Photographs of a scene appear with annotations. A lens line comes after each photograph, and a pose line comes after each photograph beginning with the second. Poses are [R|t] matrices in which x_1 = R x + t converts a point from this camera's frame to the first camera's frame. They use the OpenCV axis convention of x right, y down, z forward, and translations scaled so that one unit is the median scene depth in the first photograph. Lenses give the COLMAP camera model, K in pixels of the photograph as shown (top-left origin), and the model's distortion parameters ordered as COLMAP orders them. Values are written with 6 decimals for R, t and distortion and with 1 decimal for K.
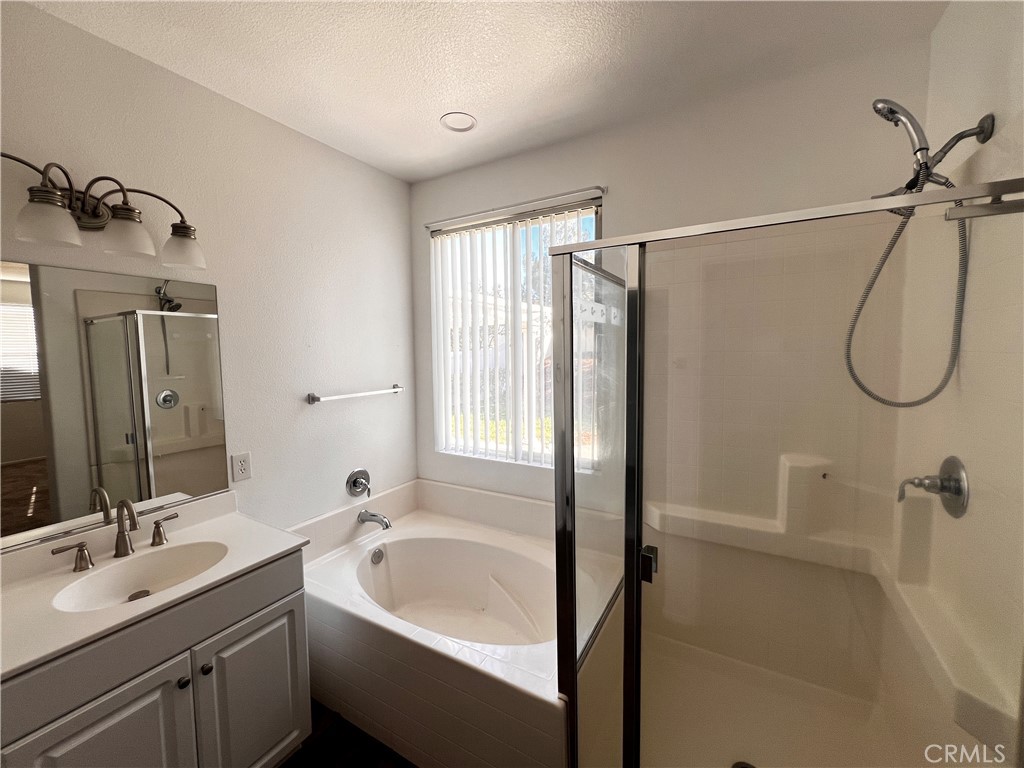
lens RADIAL K [[410.2, 0, 512.0], [0, 410.2, 384.0], [0, 0, 1]] dist [-0.007366, 0.000326]
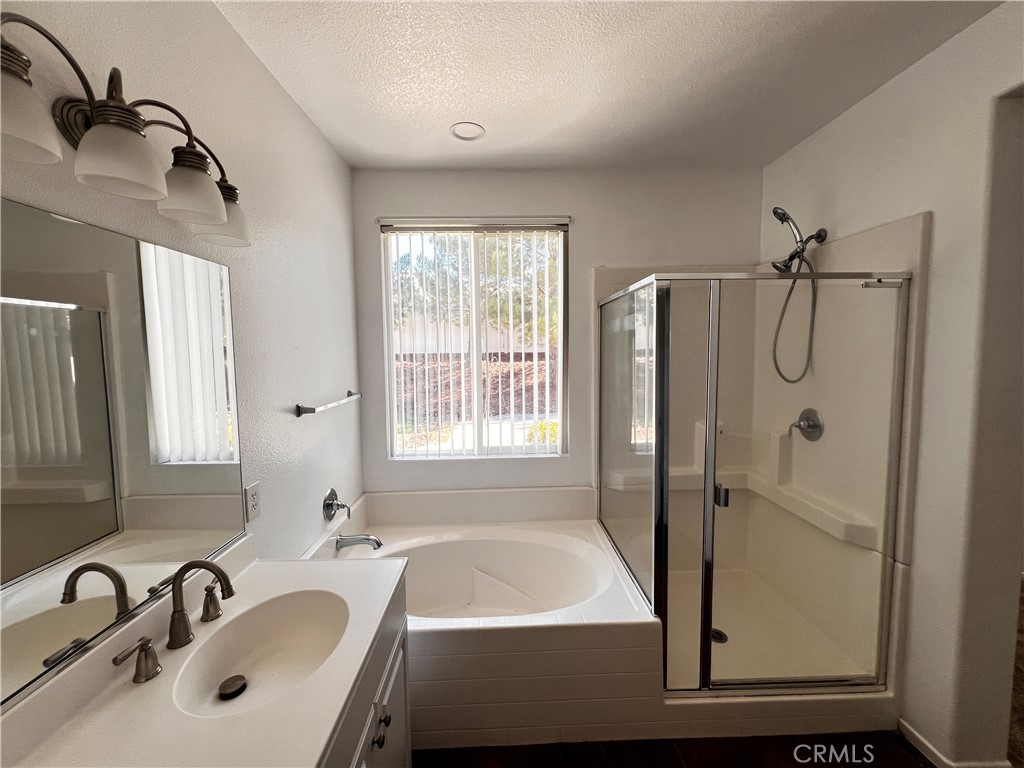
lens RADIAL K [[410.2, 0, 512.0], [0, 410.2, 384.0], [0, 0, 1]] dist [-0.007366, 0.000326]
pose [[0.851015, -0.042099, 0.523451, -0.570972], [0.045942, 0.998928, 0.005649, -0.002129], [-0.523128, 0.019241, 0.852037, 0.065609]]
